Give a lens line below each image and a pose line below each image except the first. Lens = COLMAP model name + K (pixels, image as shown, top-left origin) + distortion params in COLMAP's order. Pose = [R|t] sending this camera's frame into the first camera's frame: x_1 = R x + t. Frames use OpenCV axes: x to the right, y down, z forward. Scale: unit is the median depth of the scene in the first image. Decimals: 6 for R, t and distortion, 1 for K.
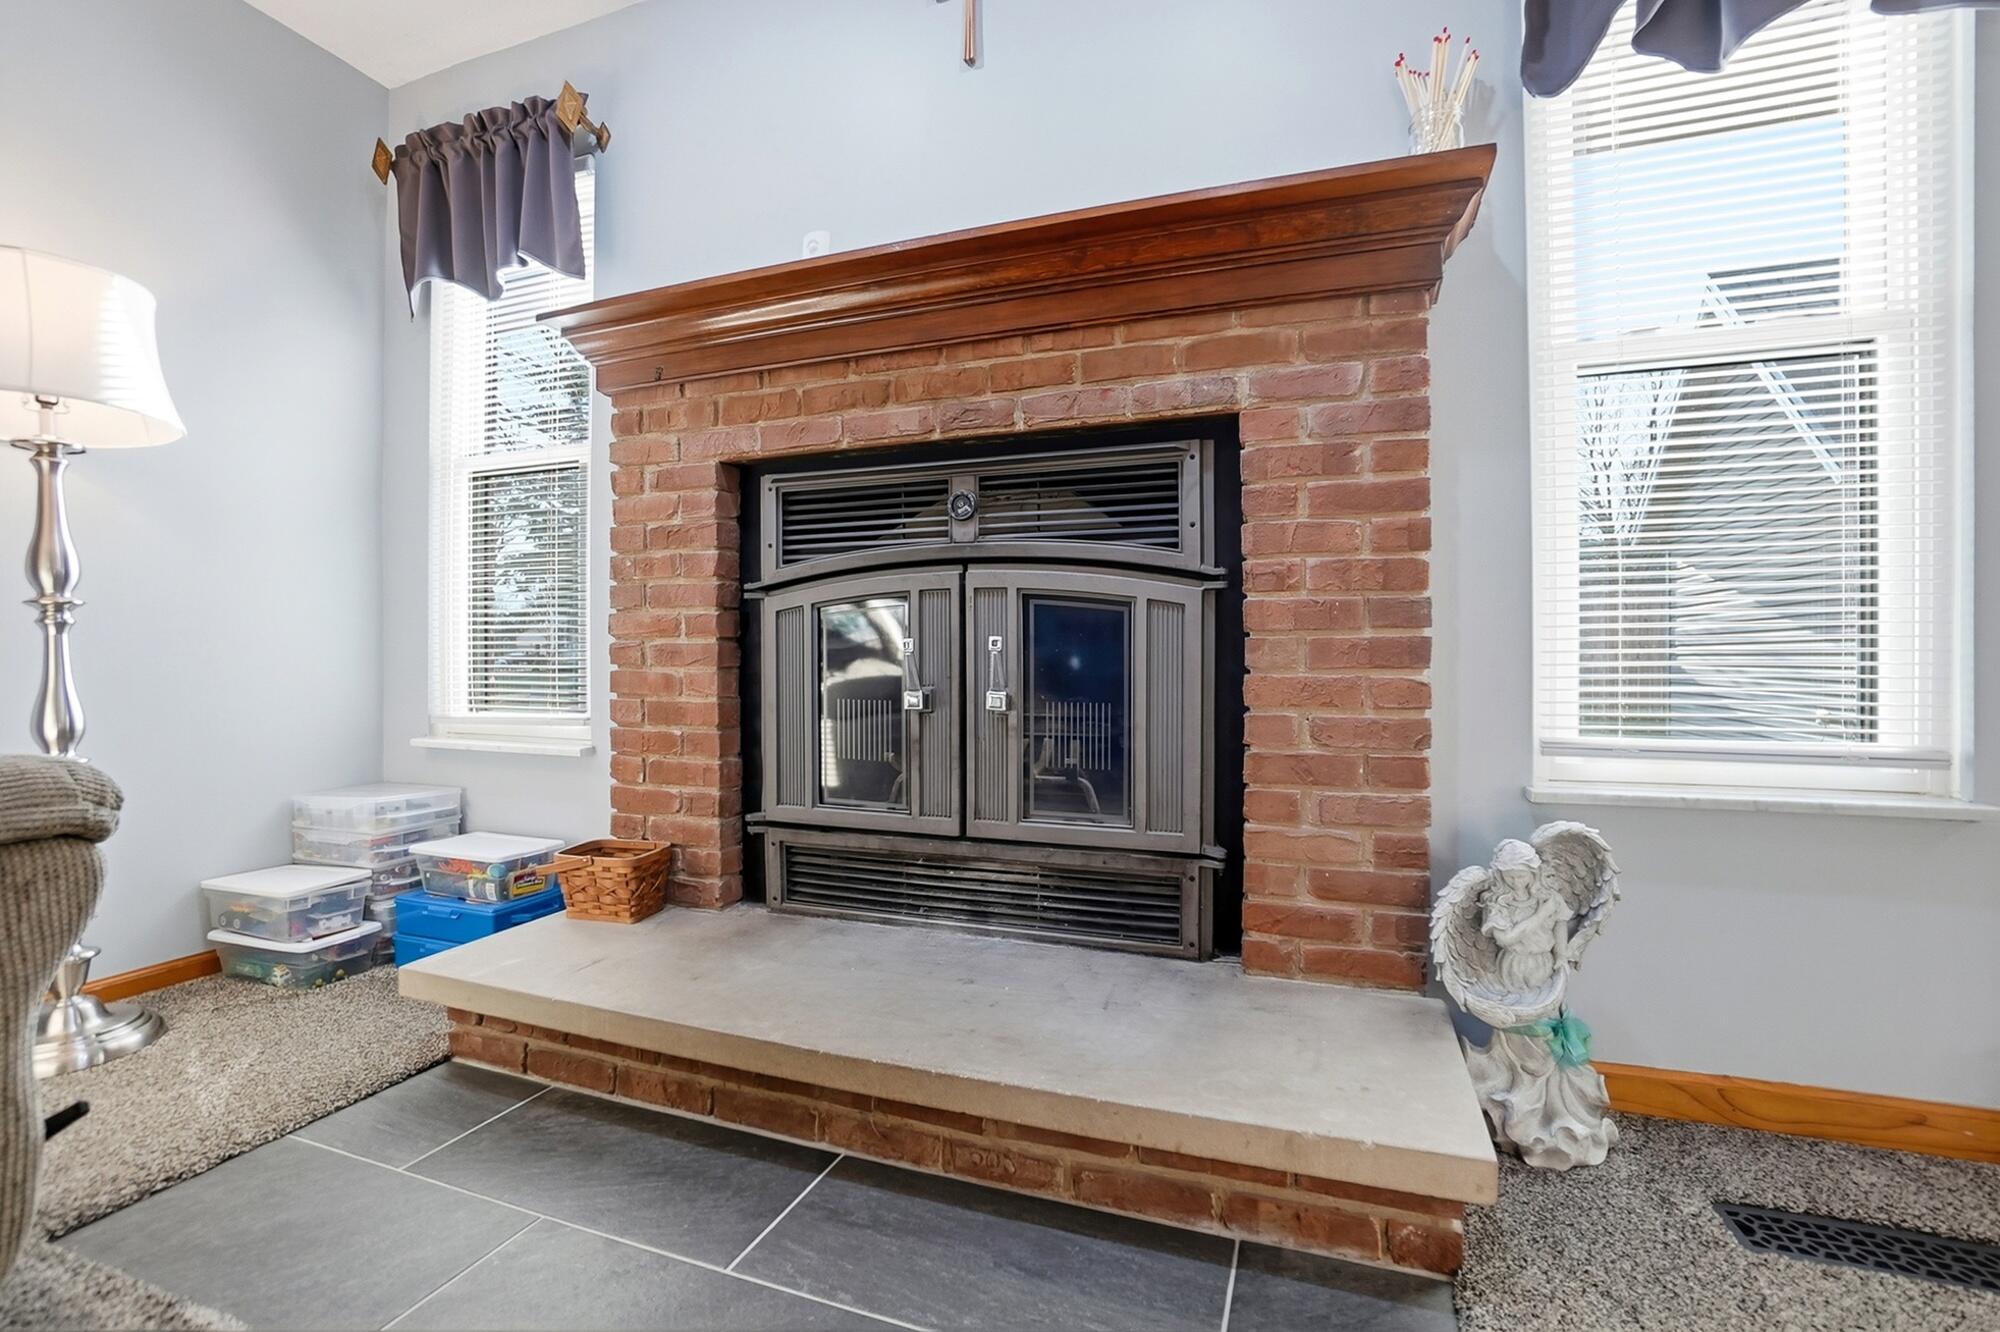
lens RADIAL K [[904.4, 0, 1002.9], [0, 904.4, 650.1], [0, 0, 1]] dist [-0.066776, 0.024989]
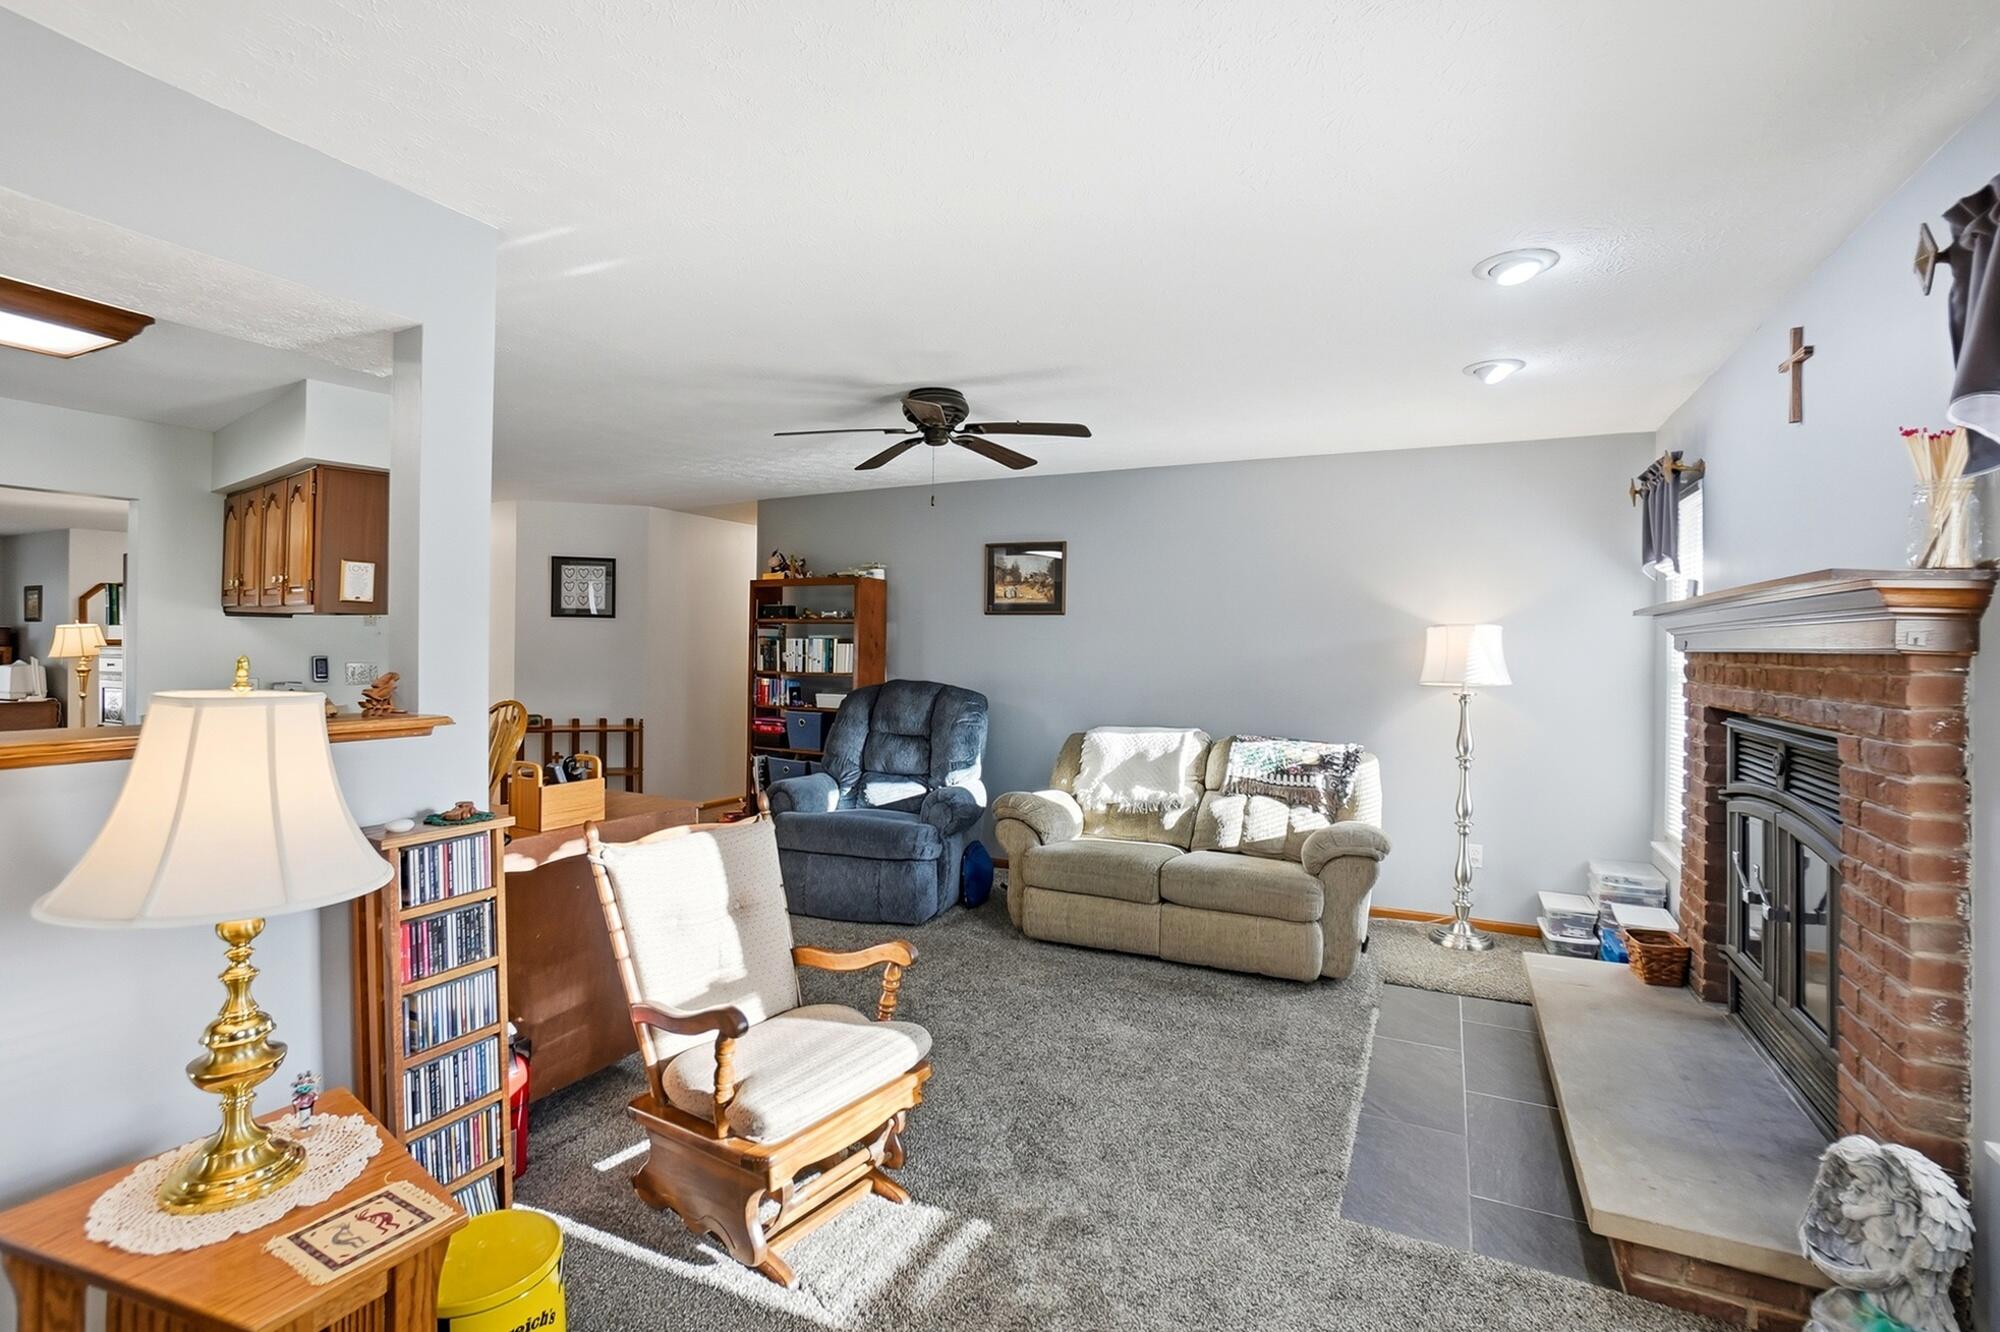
lens RADIAL K [[904.4, 0, 1002.9], [0, 904.4, 650.1], [0, 0, 1]] dist [-0.066776, 0.024989]
pose [[-0.104808, 0.006403, -0.994472, 1.367845], [-0.006468, 0.999954, 0.007120, -0.329741], [0.994471, 0.007178, -0.104761, -0.031952]]
